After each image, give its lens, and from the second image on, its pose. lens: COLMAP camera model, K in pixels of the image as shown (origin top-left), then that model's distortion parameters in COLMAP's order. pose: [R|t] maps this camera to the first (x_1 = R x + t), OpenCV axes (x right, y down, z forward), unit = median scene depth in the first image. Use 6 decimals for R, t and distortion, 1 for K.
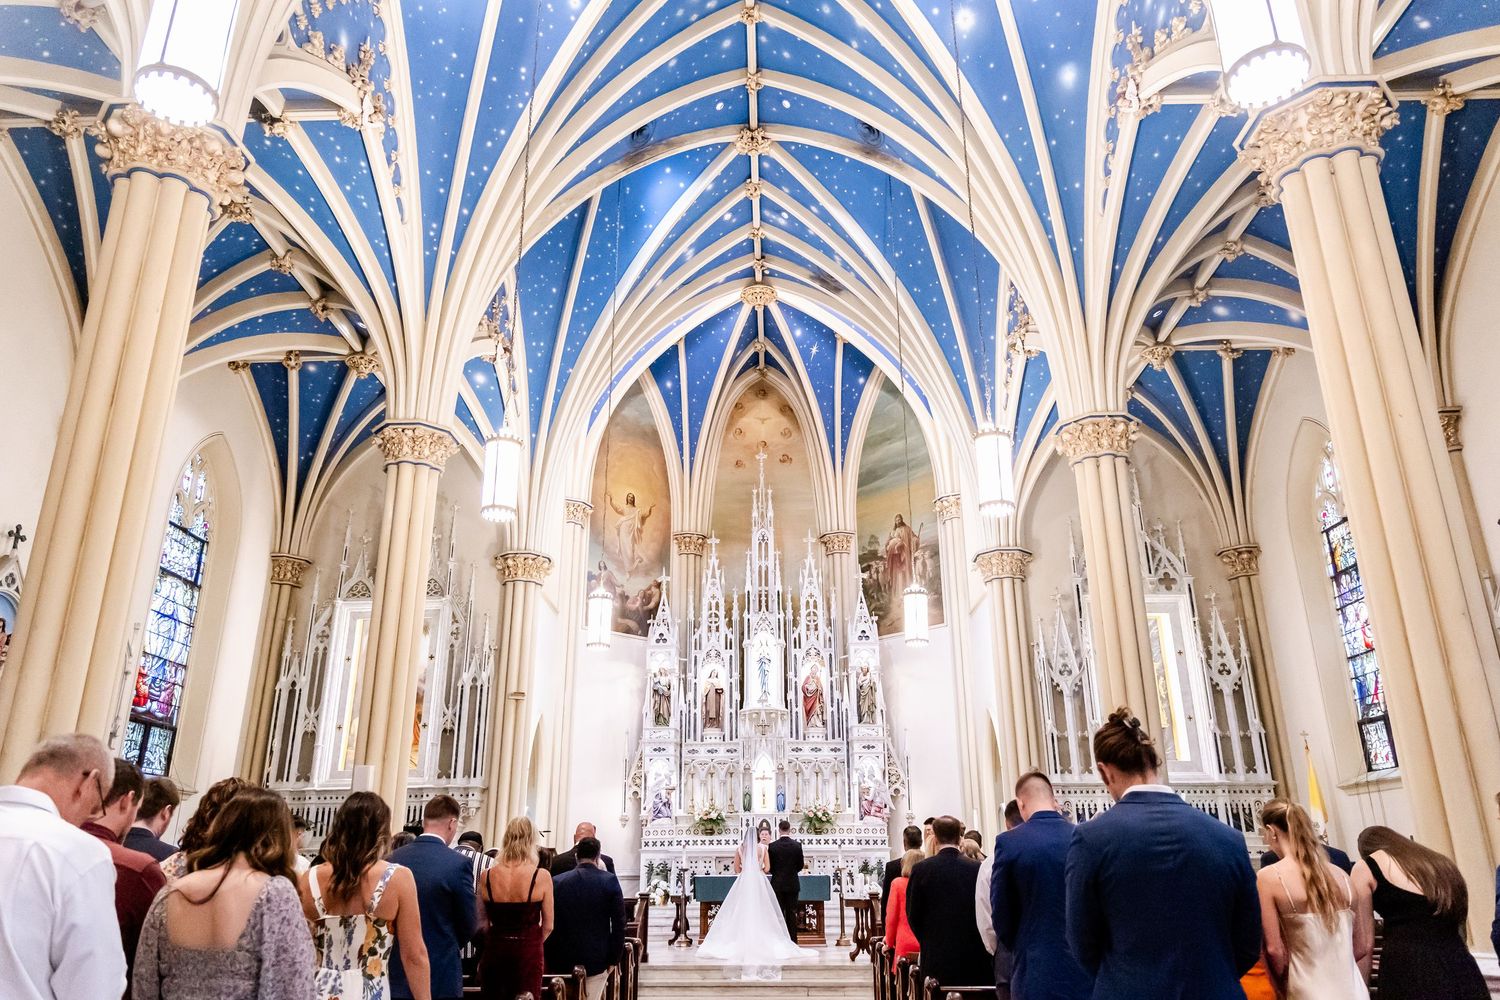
lens RADIAL K [[1029.0, 0, 750.0], [0, 1029.0, 500.0], [0, 0, 1]] dist [0.011262, -0.002270]
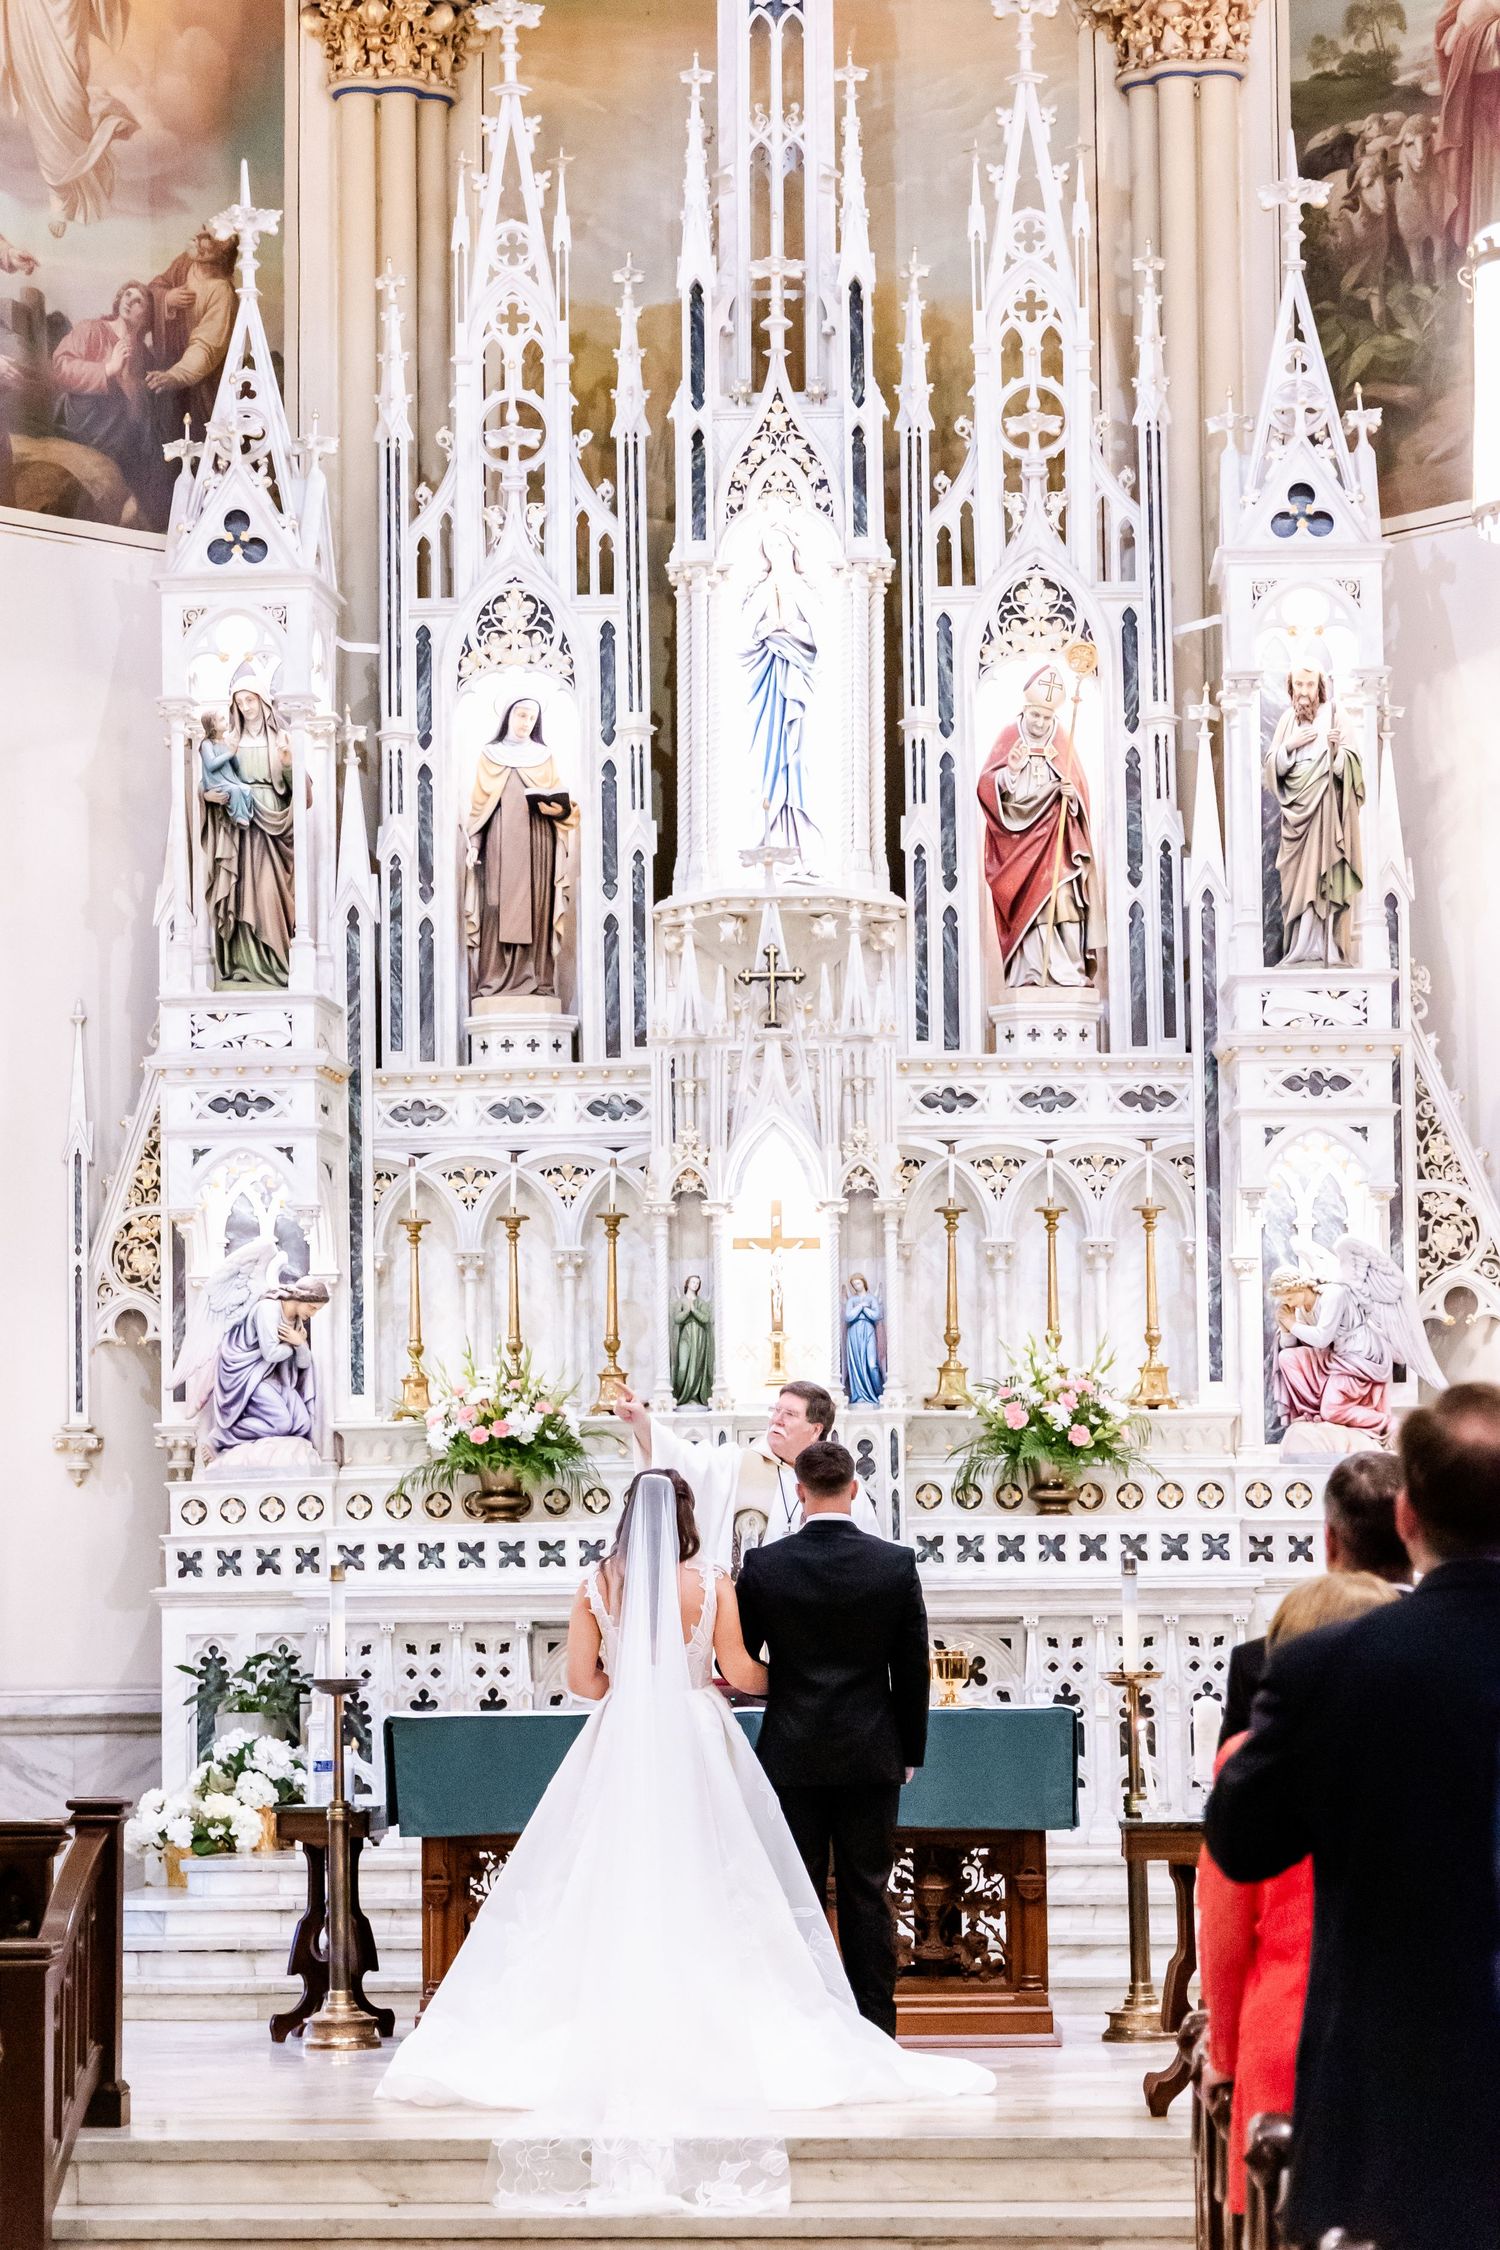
lens RADIAL K [[5114.1, 0, 750.0], [0, 5114.1, 1125.0], [0, 0, 1]] dist [0.052587, -0.119870]
pose [[0.999701, -0.007607, -0.023233, 0.030885], [0.012826, 0.972259, 0.233557, 0.020960], [0.020812, -0.233785, 0.972066, 0.058093]]
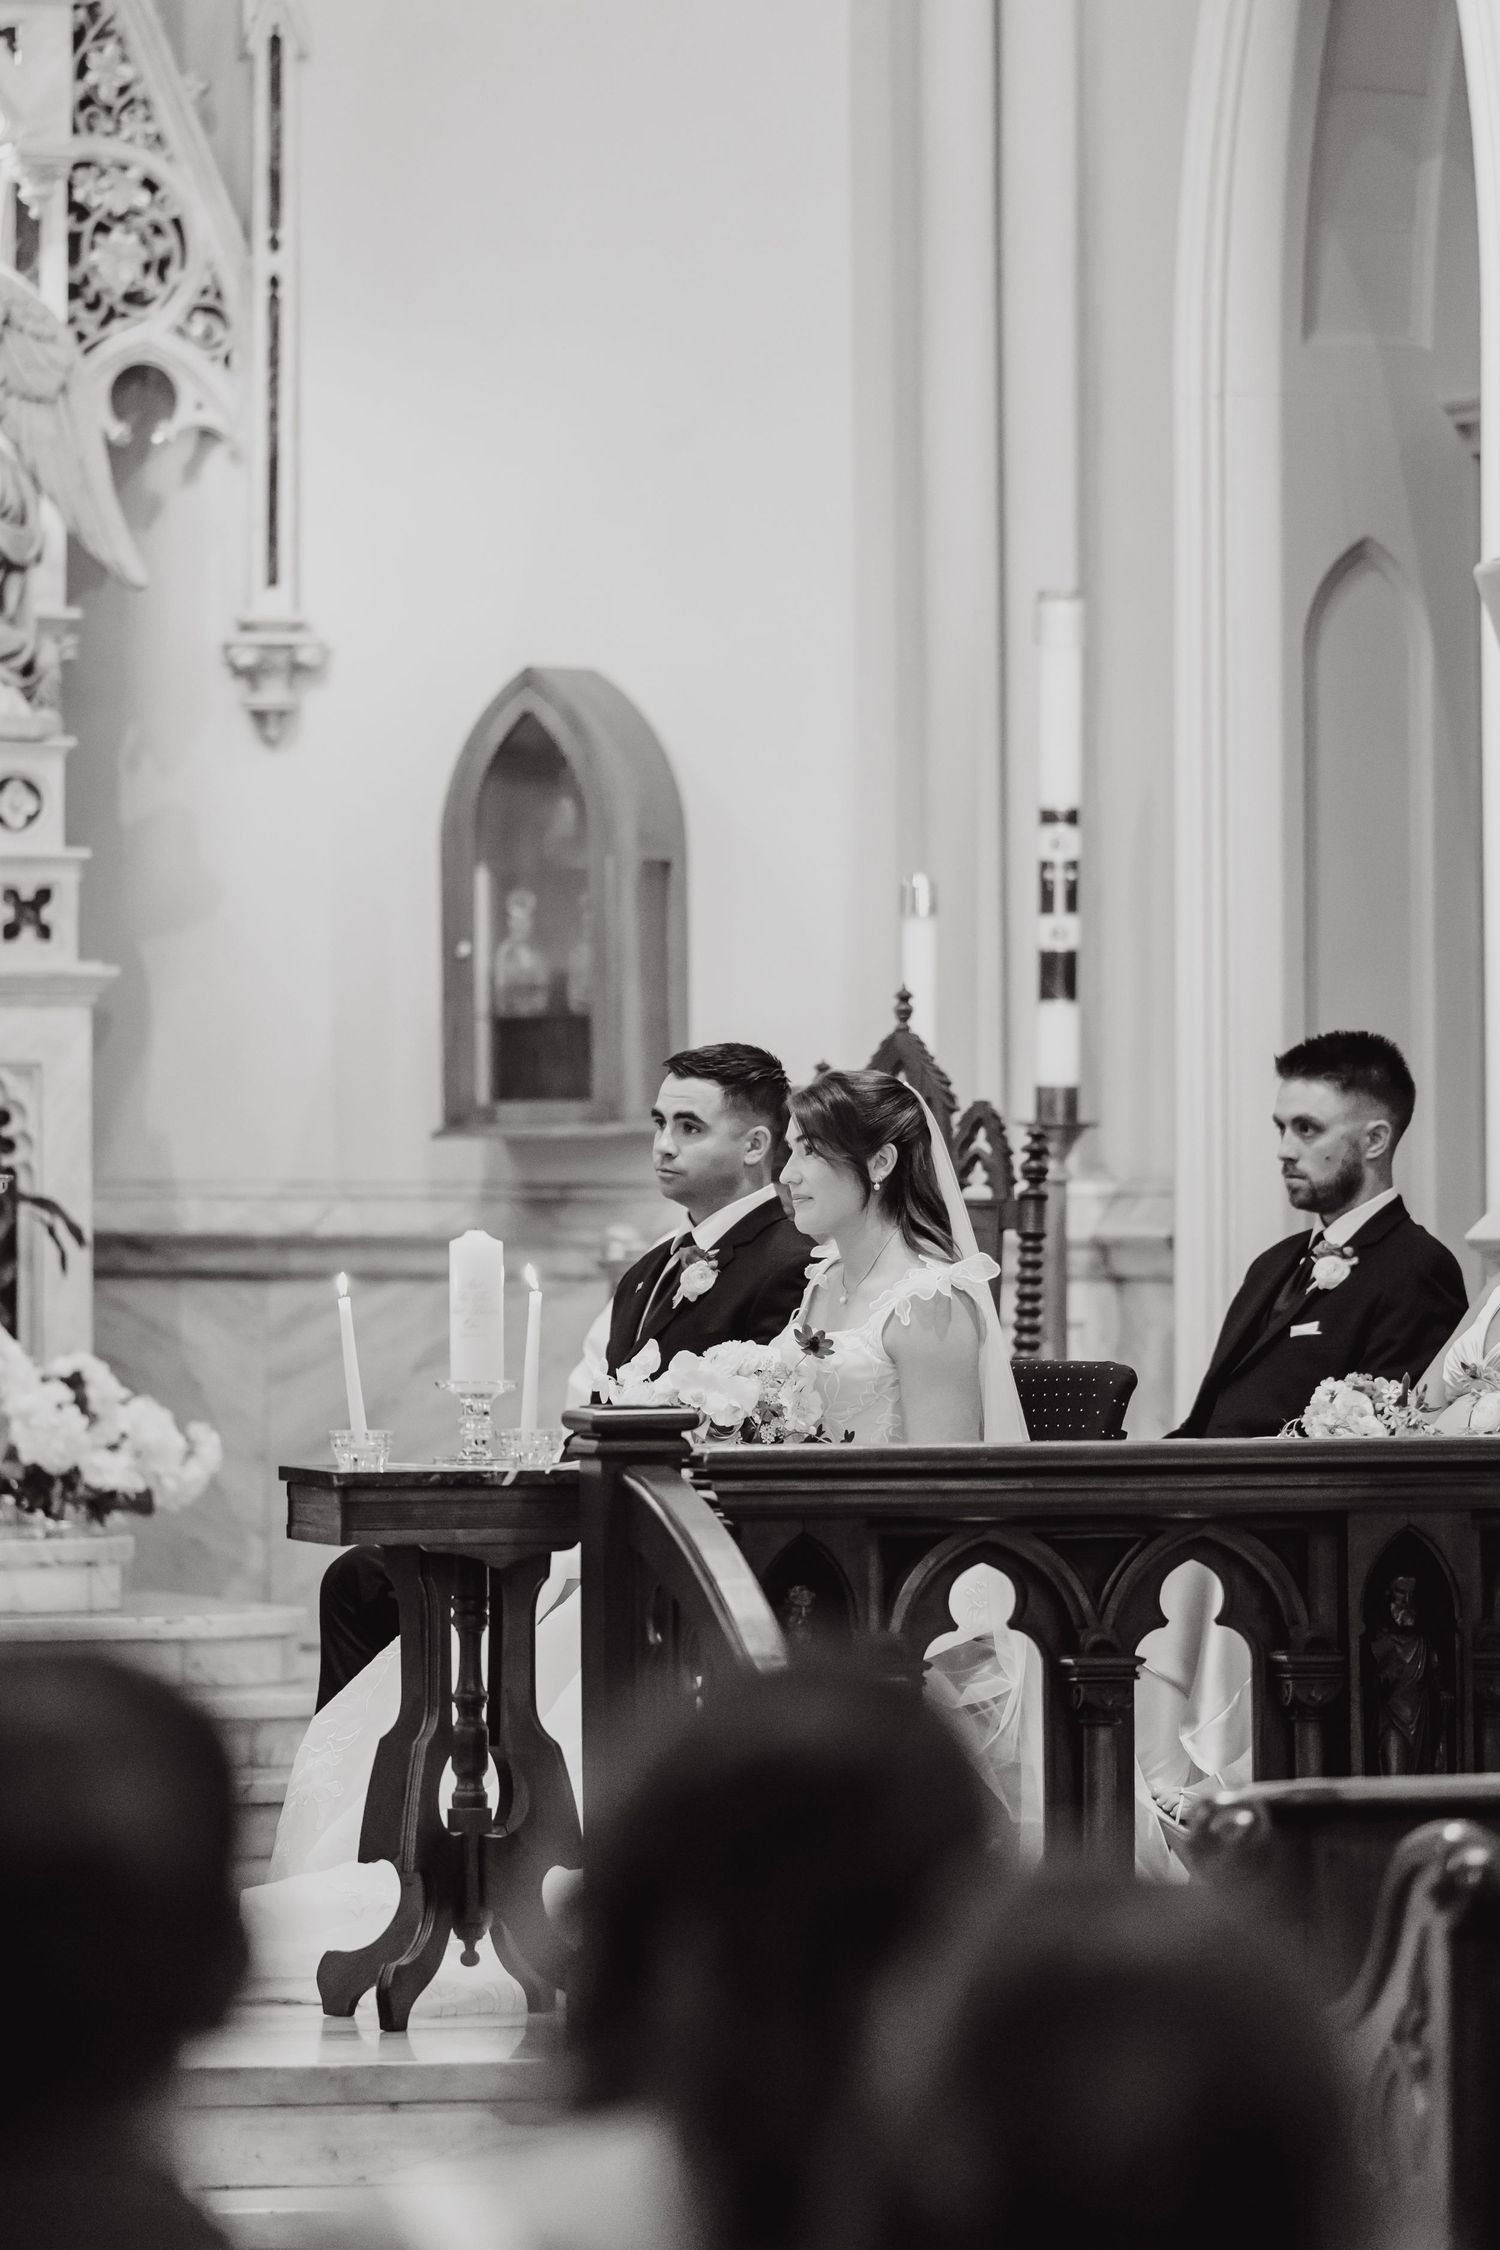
lens RADIAL K [[13291.9, 0, 750.0], [0, 13291.9, 1125.0], [0, 0, 1]] dist [-0.055780, 3.059646]
pose [[0.942889, -0.000588, 0.333107, -0.207756], [-0.111421, 0.941841, 0.317051, -0.042596], [-0.313921, -0.336059, 0.887985, -0.107779]]
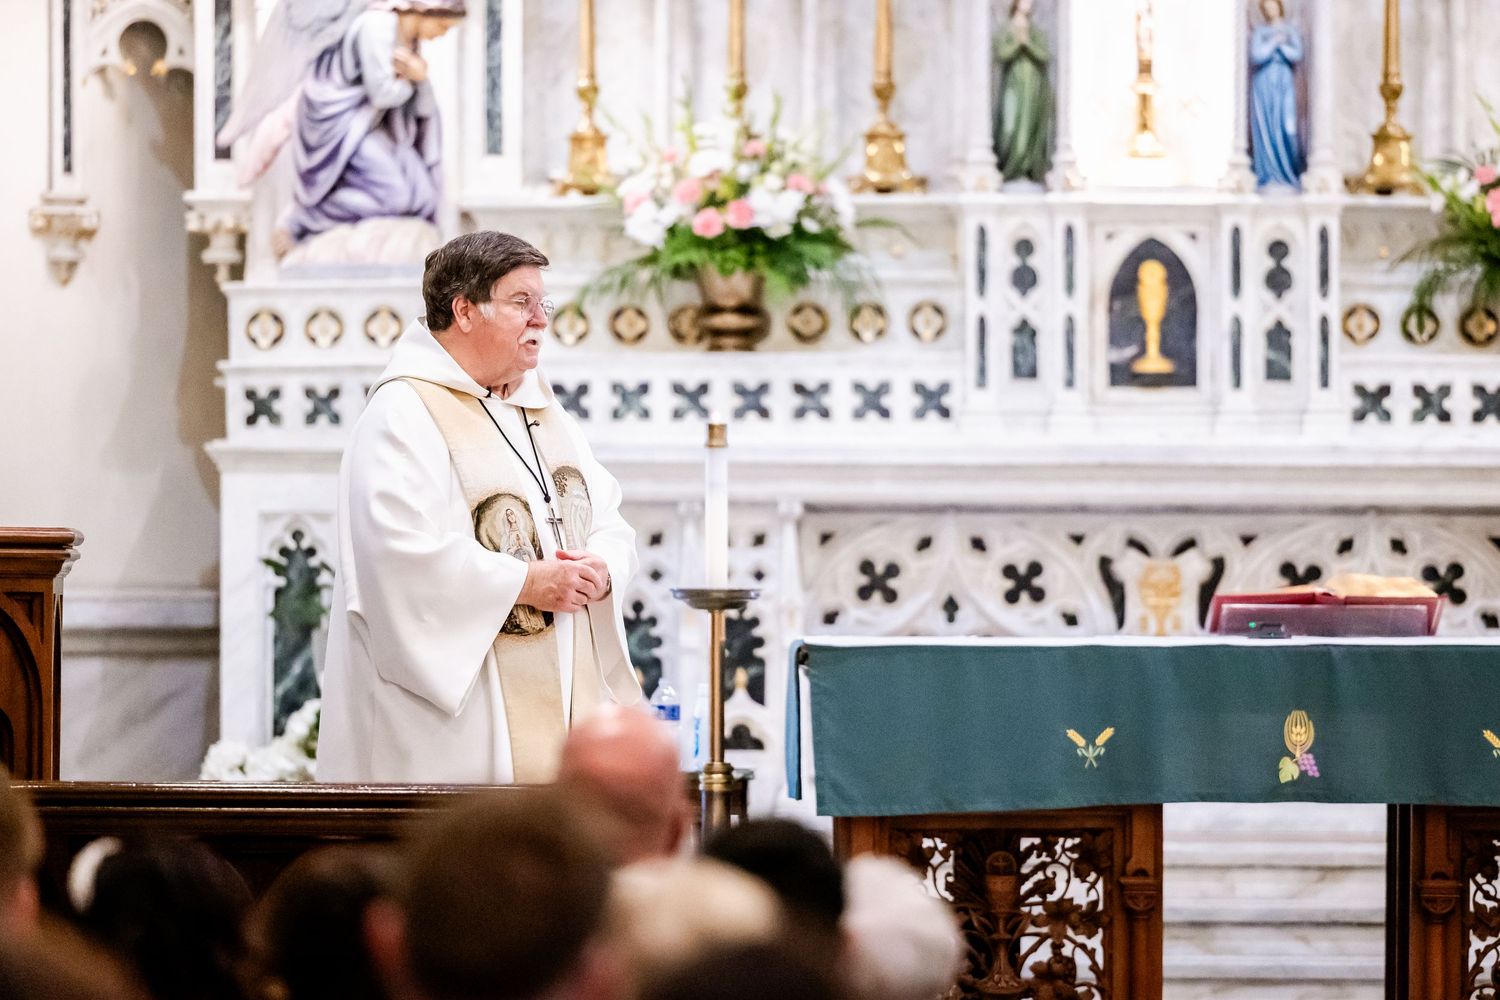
lens RADIAL K [[8861.3, 0, 750.0], [0, 8861.3, 500.0], [0, 0, 1]] dist [-0.055780, 3.059646]
pose [[0.997486, 0.009563, 0.070217, -0.114810], [-0.032256, 0.943526, 0.329725, -0.032954], [-0.063098, -0.331161, 0.941462, -0.082350]]
